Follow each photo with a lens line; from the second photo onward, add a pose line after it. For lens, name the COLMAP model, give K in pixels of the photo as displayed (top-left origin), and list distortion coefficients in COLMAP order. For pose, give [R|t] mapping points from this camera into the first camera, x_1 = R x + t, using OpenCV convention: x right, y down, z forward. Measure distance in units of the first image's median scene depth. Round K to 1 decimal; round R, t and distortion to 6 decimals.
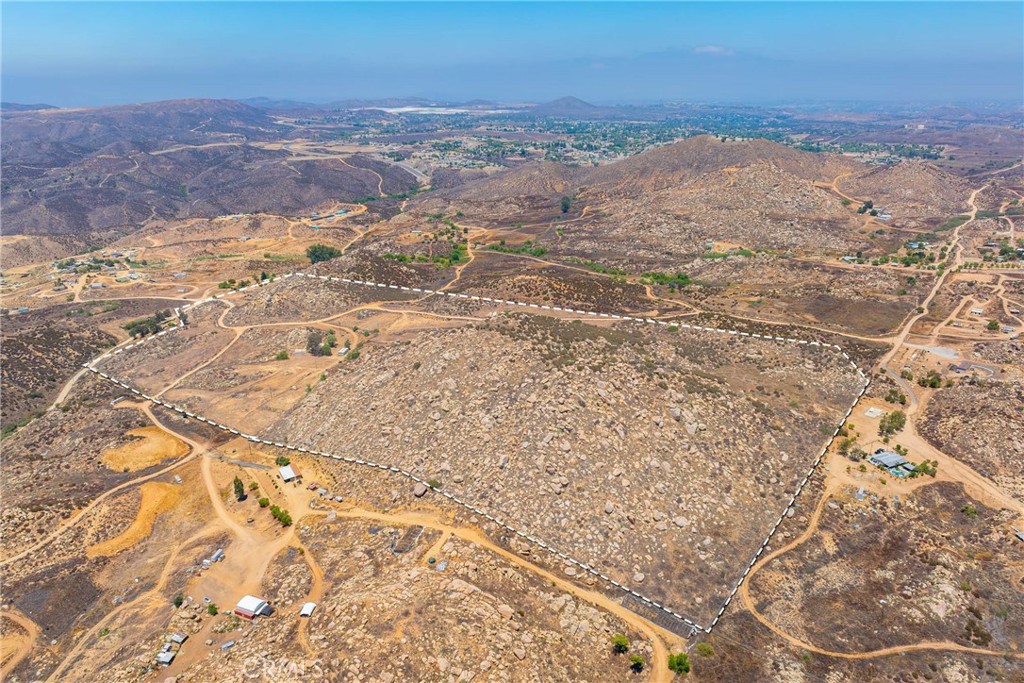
lens RADIAL K [[729.5, 0, 522.8], [0, 729.5, 340.9], [0, 0, 1]] dist [-0.047192, -0.003202]
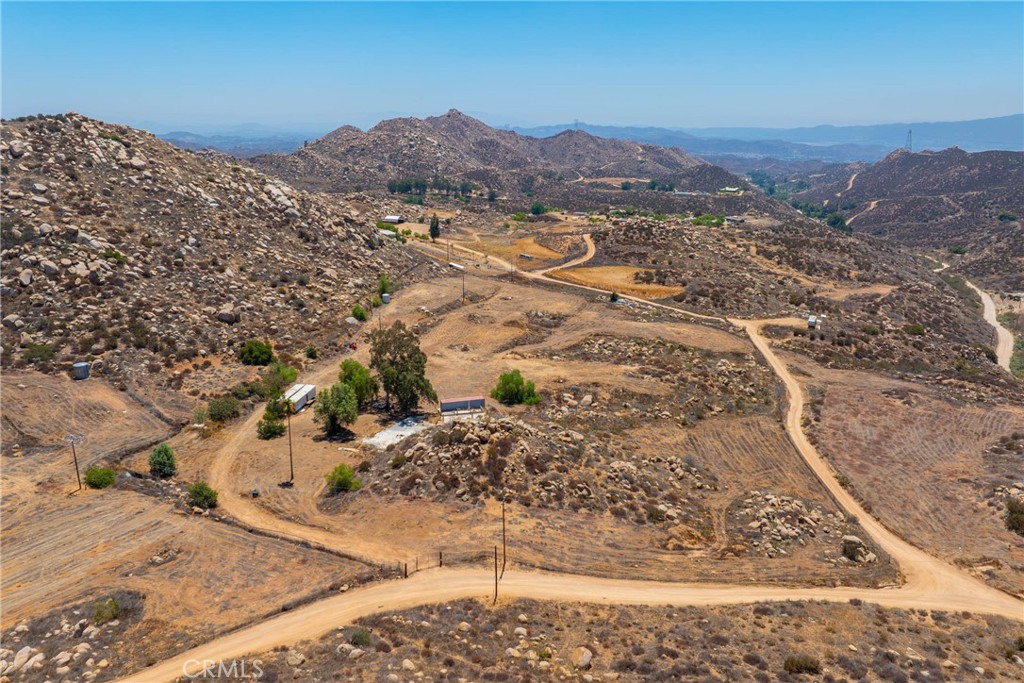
lens RADIAL K [[723.2, 0, 517.7], [0, 723.2, 329.3], [0, 0, 1]] dist [-0.044648, -0.005922]
pose [[-0.999973, 0.003544, 0.006375, -0.488085], [0.006627, 0.806481, 0.591223, -0.238425], [-0.003046, 0.591249, -0.806483, 1.770434]]
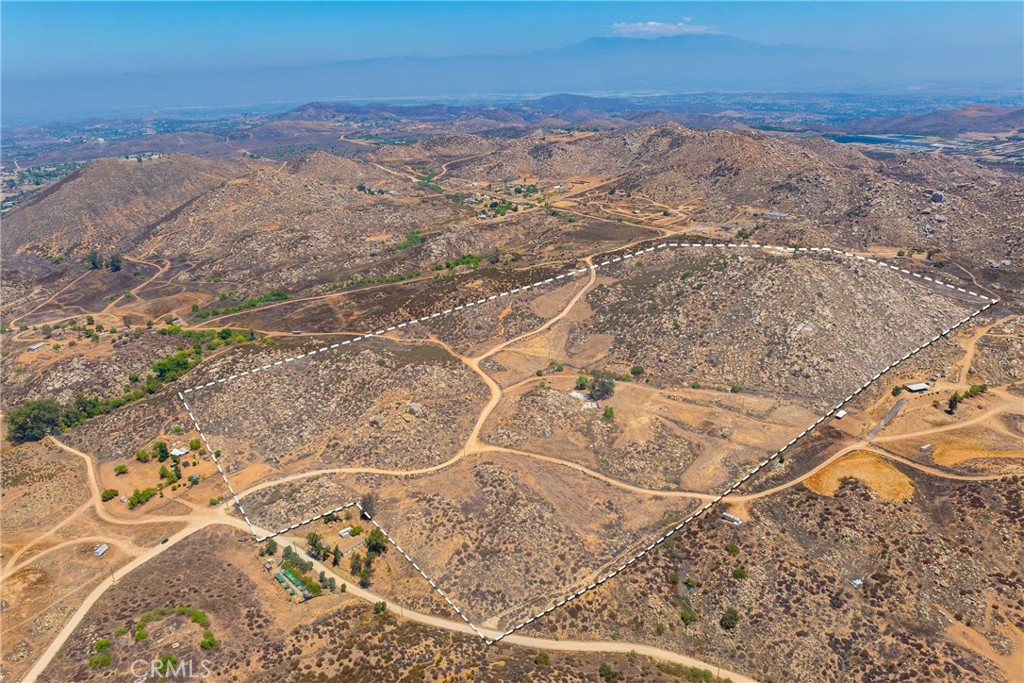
lens RADIAL K [[736.7, 0, 511.9], [0, 736.7, 324.0], [0, 0, 1]] dist [-0.040106, -0.001122]
pose [[0.263688, -0.315269, 0.911633, -1.552417], [0.361083, 0.908630, 0.209788, -0.401282], [-0.894476, 0.273856, 0.353433, 1.145008]]
